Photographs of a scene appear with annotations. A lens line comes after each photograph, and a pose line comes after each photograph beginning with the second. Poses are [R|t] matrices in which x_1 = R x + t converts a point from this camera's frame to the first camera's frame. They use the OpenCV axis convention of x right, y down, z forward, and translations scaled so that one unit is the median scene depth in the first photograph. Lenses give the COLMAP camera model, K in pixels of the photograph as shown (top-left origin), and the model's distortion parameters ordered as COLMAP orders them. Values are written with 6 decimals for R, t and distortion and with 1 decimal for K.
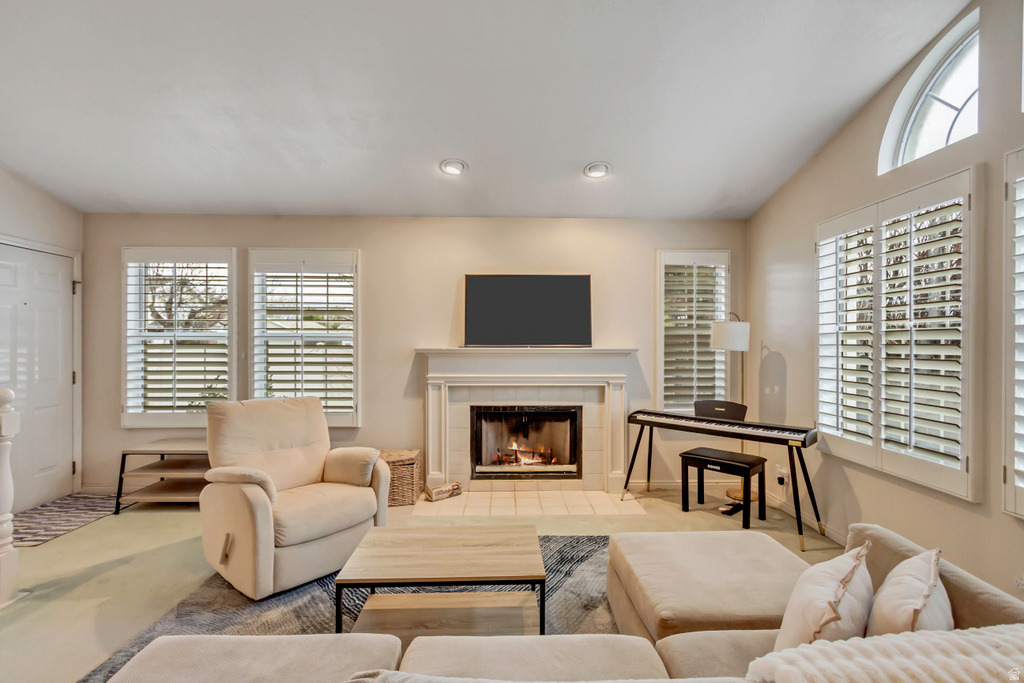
lens RADIAL K [[470.0, 0, 511.7], [0, 470.0, 341.2], [0, 0, 1]] dist [0.004588, -0.001404]
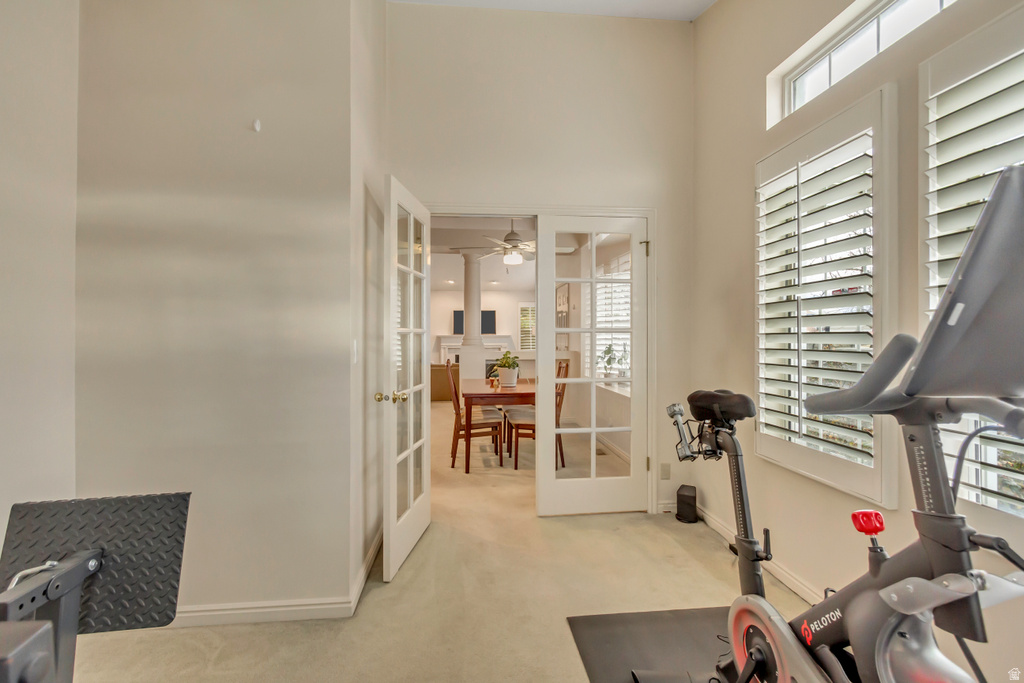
lens RADIAL K [[477.4, 0, 512.4], [0, 477.4, 338.4], [0, 0, 1]] dist [0.001887, 0.000097]
pose [[0.996997, -0.003938, 0.077339, 0.038118], [0.003505, 0.999977, 0.005740, 0.017780], [-0.077359, -0.005452, 0.996988, -2.061698]]
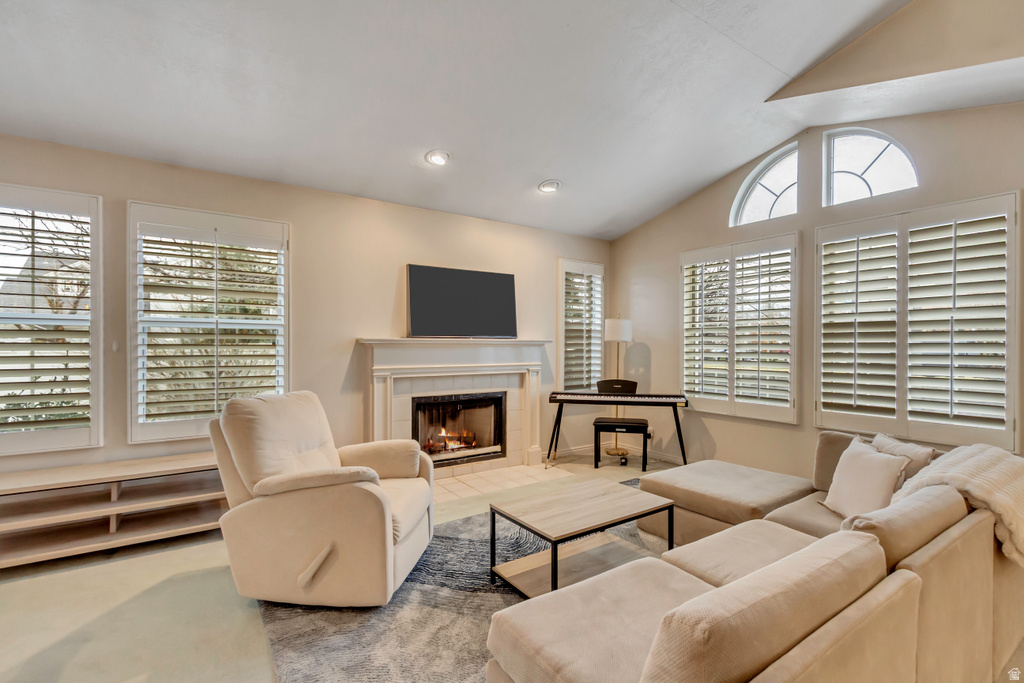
lens RADIAL K [[470.0, 0, 513.0], [0, 470.0, 343.4], [0, 0, 1]] dist [0.004588, -0.001404]
pose [[0.840641, 0.001660, 0.541590, -0.453097], [-0.003525, 0.999991, 0.002407, 0.021345], [-0.541581, -0.003933, 0.840639, 0.055253]]
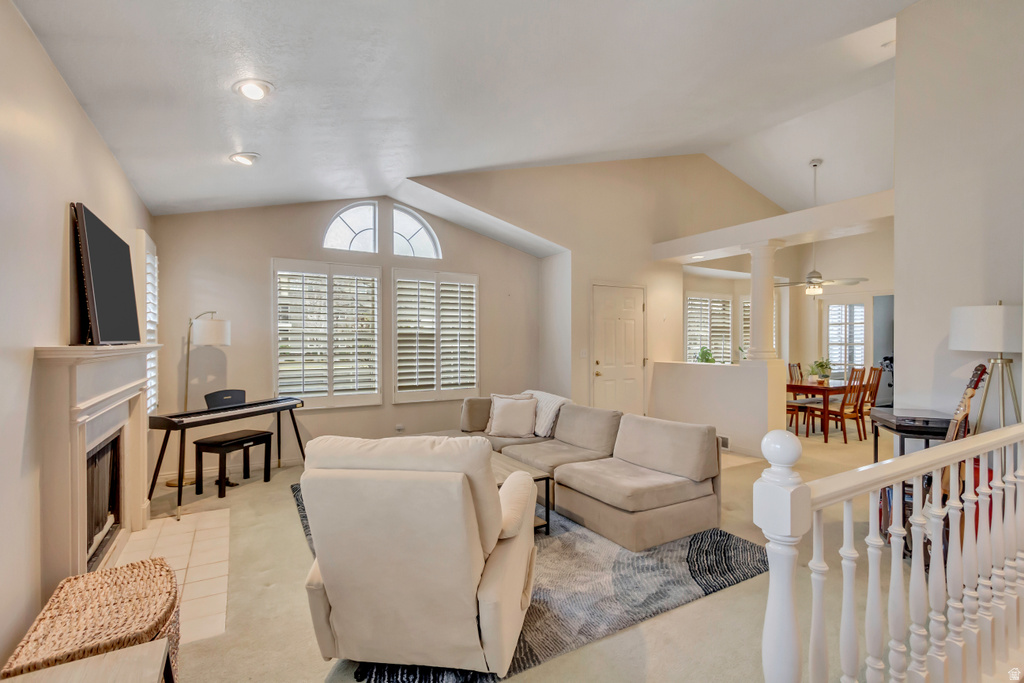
lens RADIAL K [[470.0, 0, 511.9], [0, 470.0, 342.4], [0, 0, 1]] dist [0.004588, -0.001404]
pose [[-0.487617, -0.002070, 0.873055, -0.789403], [-0.004241, 0.999991, 0.000003, 0.007838], [-0.873048, -0.003701, -0.487621, 0.854297]]
